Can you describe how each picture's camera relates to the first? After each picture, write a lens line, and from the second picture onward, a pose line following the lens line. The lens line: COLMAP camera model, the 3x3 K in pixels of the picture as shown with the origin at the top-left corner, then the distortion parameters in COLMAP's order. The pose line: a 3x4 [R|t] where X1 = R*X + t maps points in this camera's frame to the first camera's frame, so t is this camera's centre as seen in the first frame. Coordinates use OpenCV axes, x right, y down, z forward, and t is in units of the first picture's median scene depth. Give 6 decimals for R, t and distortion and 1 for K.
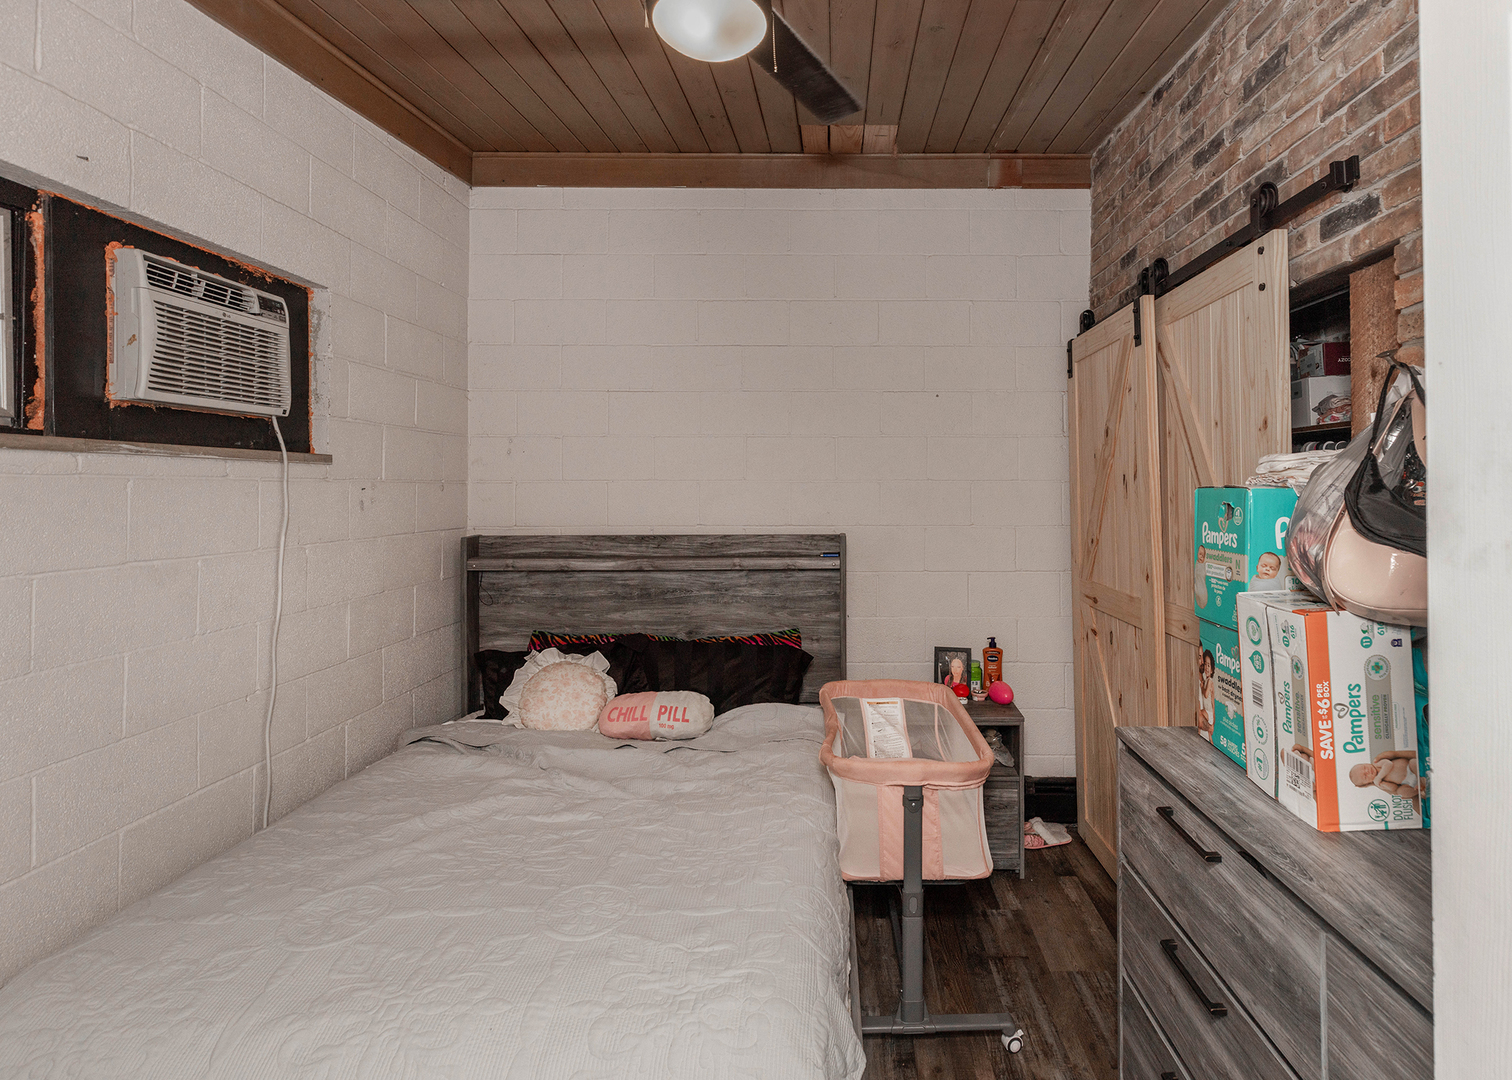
lens RADIAL K [[734.2, 0, 830.2], [0, 734.2, 496.6], [0, 0, 1]] dist [0.002794, 0.000012]
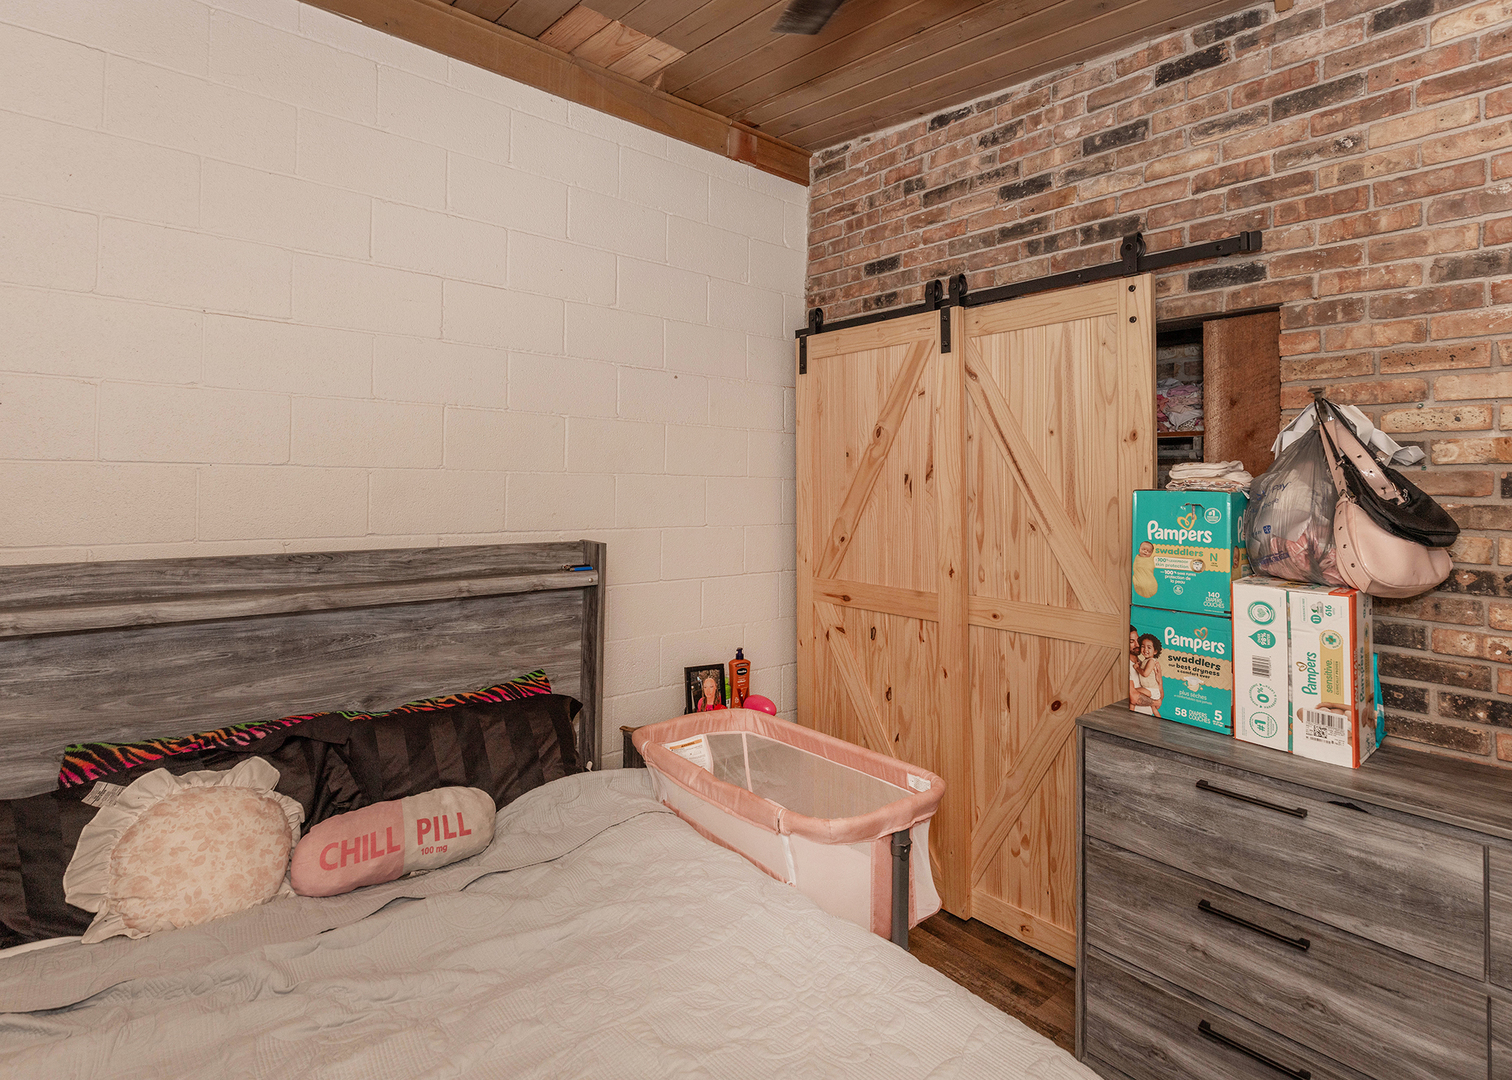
lens RADIAL K [[766.4, 0, 710.9], [0, 766.4, 483.5], [0, 0, 1]] dist [0.003003, -0.000744]
pose [[0.766340, 0.012282, 0.642318, -0.459196], [-0.007180, 0.999919, -0.010553, -0.003181], [-0.642395, 0.003476, 0.766366, 0.317931]]
